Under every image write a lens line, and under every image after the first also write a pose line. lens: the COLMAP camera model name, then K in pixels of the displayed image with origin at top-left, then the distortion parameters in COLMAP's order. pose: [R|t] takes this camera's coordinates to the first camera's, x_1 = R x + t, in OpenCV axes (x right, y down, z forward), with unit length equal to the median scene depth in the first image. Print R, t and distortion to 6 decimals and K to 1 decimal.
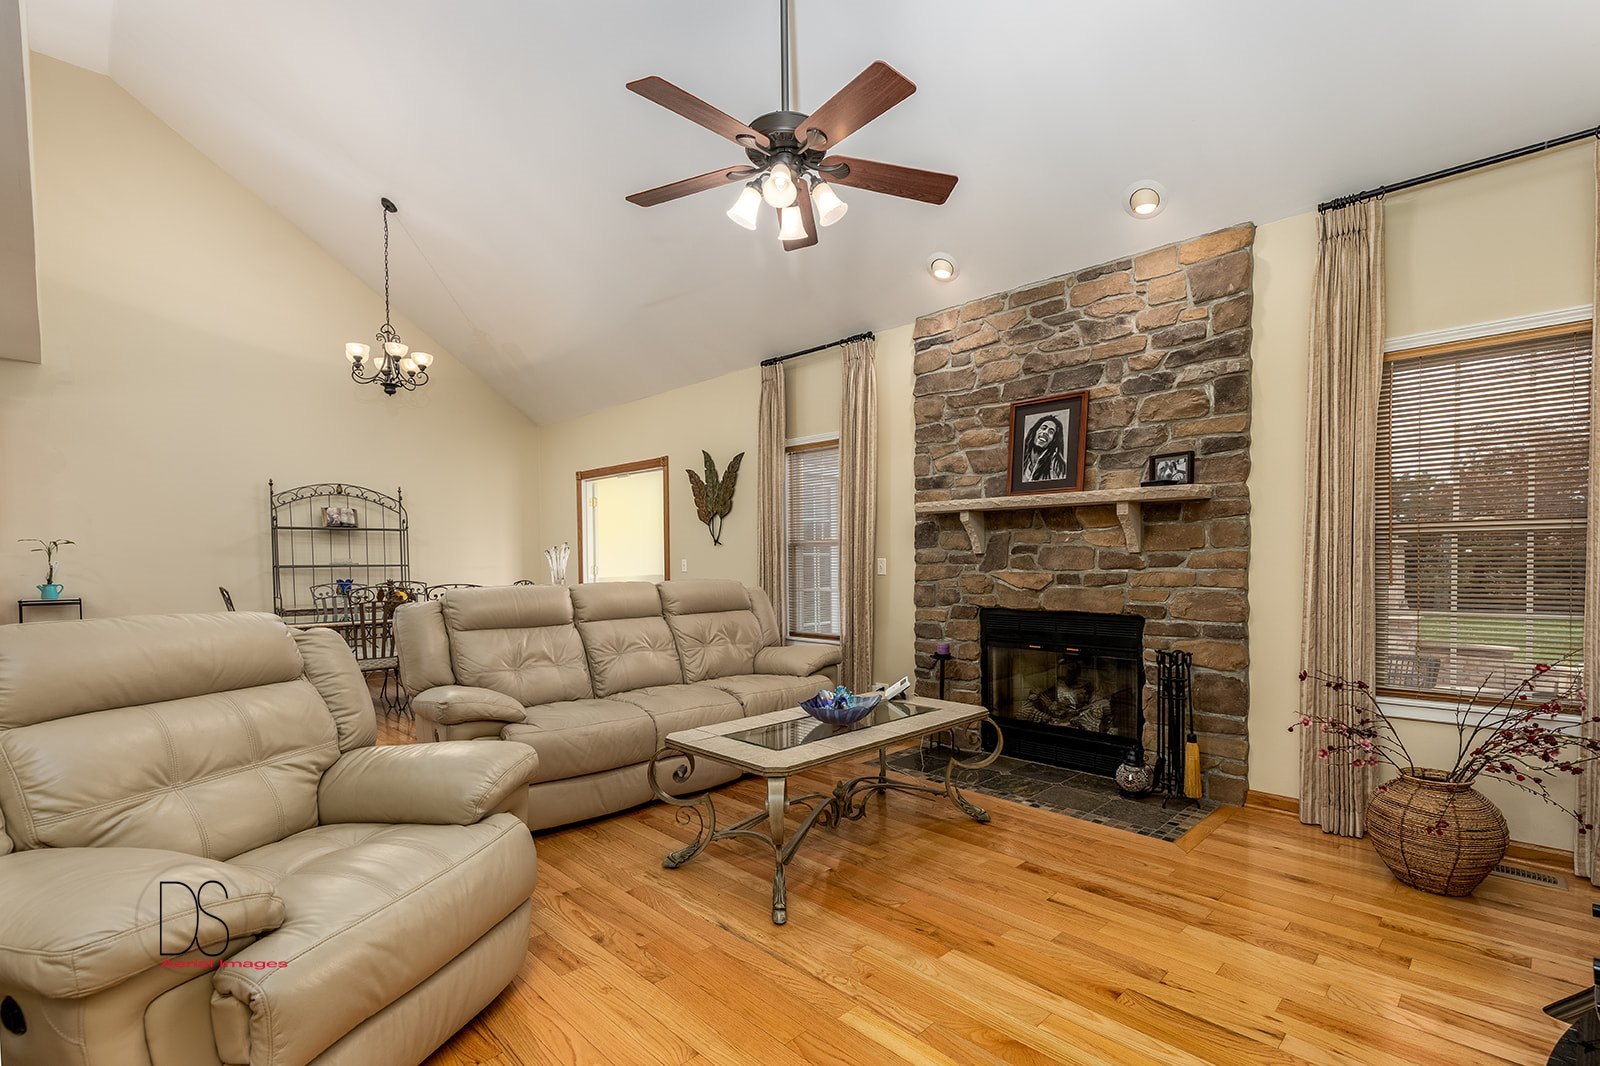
lens RADIAL K [[721.9, 0, 807.3], [0, 721.9, 576.0], [0, 0, 1]] dist [0.004350, -0.000250]
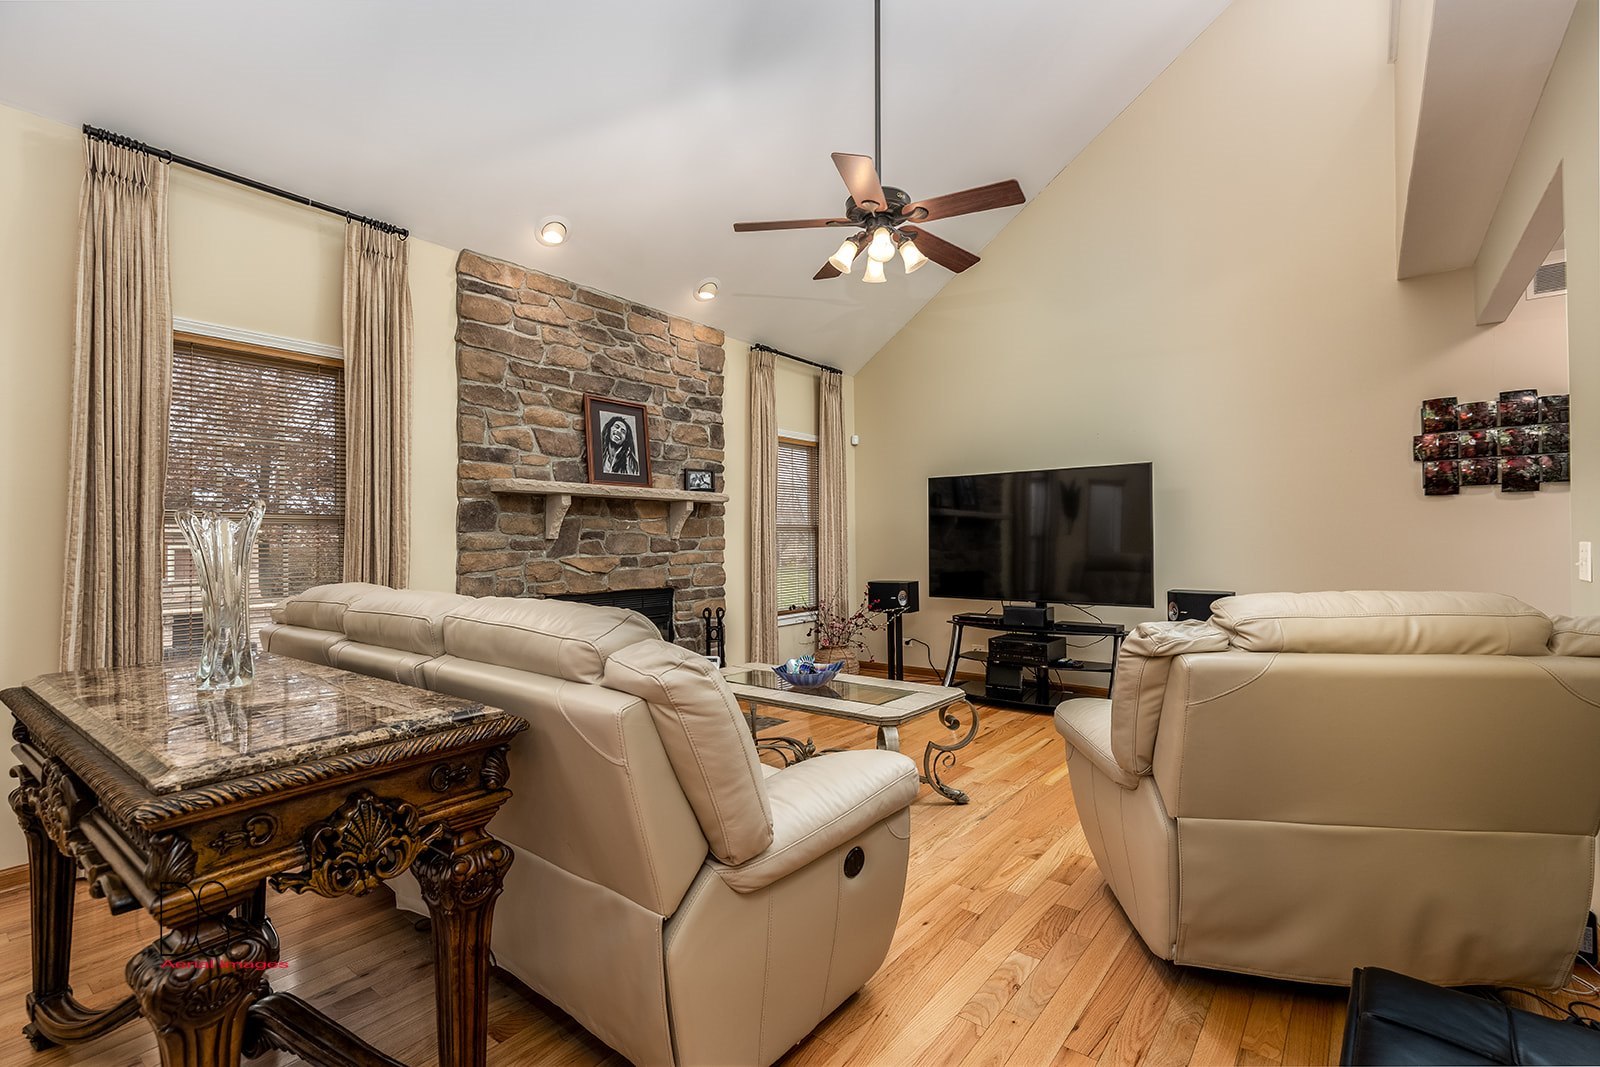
lens RADIAL K [[721.9, 0, 815.8], [0, 721.9, 527.0], [0, 0, 1]] dist [0.004350, -0.000250]
pose [[-0.119136, 0.025846, 0.992541, -0.806134], [0.031367, 0.999260, -0.022256, -0.015738], [-0.992382, 0.028482, -0.119859, 0.829038]]
